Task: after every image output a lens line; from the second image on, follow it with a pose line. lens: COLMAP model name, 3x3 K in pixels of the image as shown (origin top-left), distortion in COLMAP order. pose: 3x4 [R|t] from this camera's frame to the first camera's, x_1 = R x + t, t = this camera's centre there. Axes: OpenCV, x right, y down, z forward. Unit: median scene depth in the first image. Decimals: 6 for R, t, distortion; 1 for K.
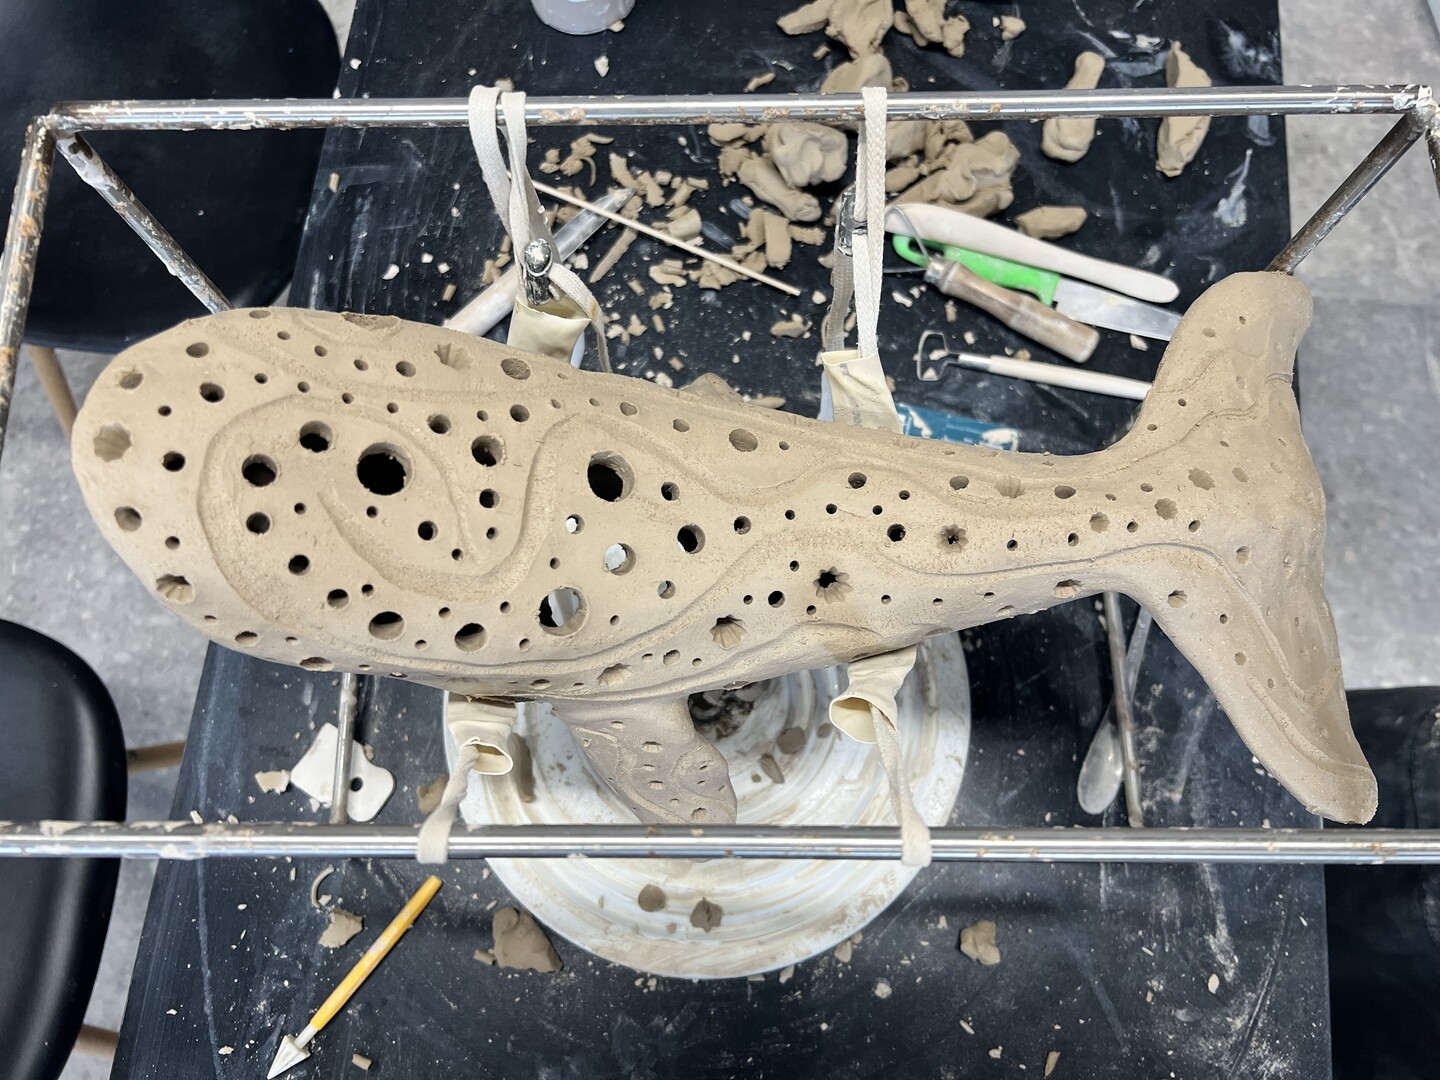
lens RADIAL K [[1098.6, 0, 717.1], [0, 1098.6, 543.5], [0, 0, 1]] dist [0.013722, -0.039253]
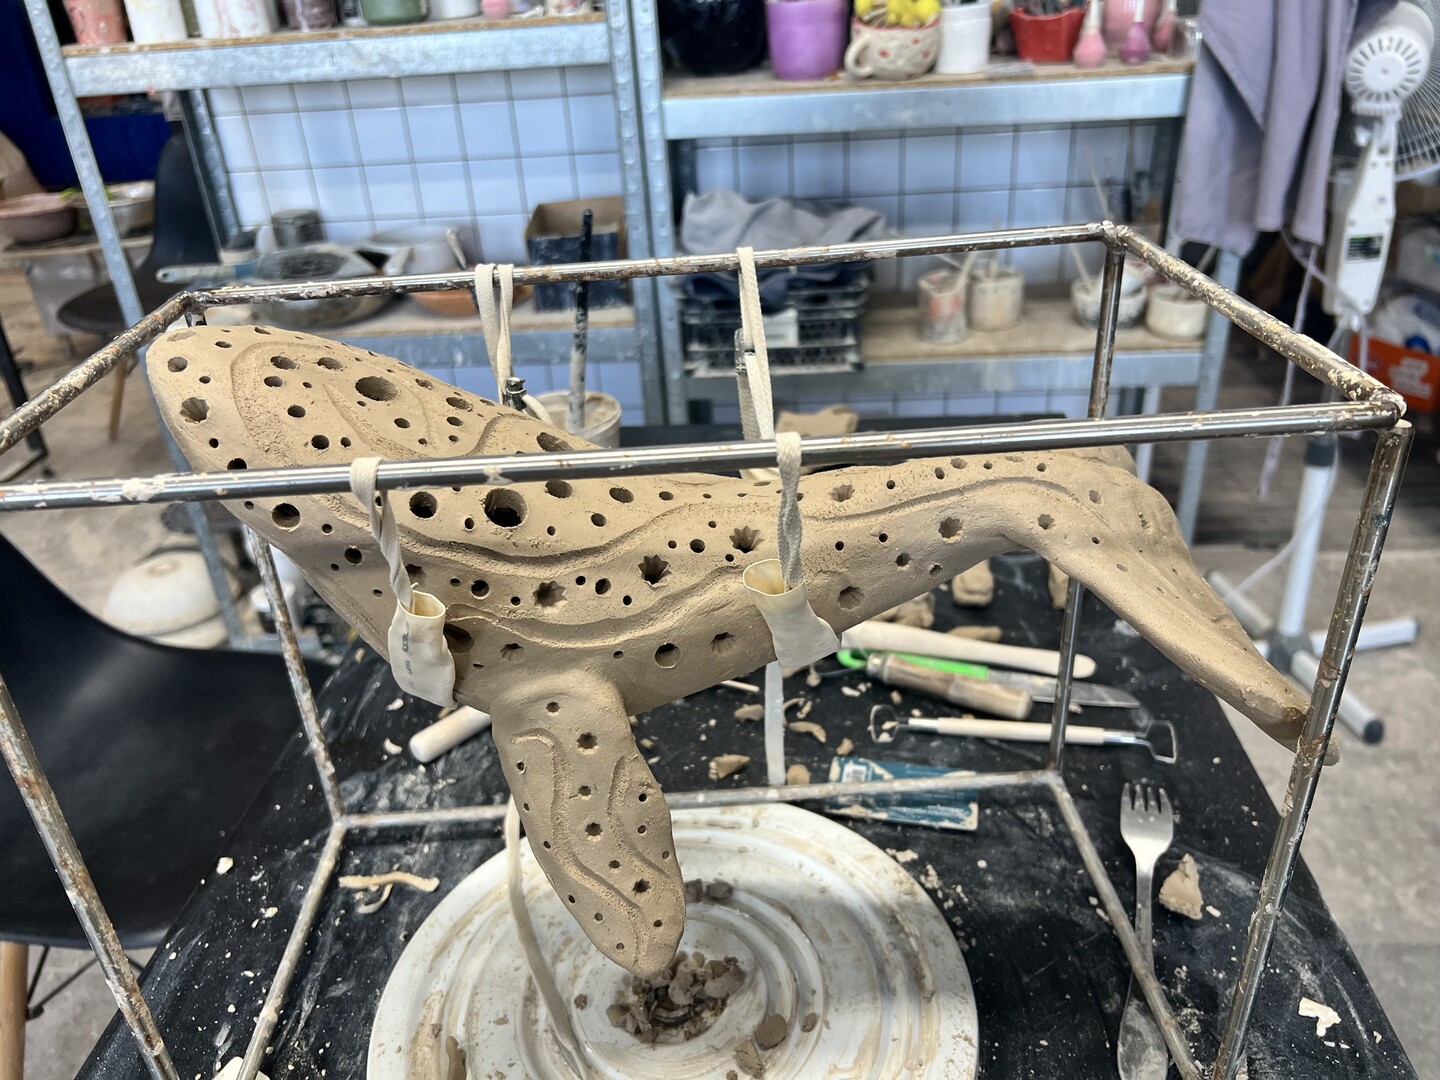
lens RADIAL K [[1098.6, 0, 722.0], [0, 1098.6, 541.9], [0, 0, 1]] dist [0.013722, -0.039253]
pose [[0.998512, -0.054227, 0.005782, 0.043587], [0.042139, 0.699910, -0.712987, 0.508852], [0.034616, 0.712170, 0.701153, 0.119266]]
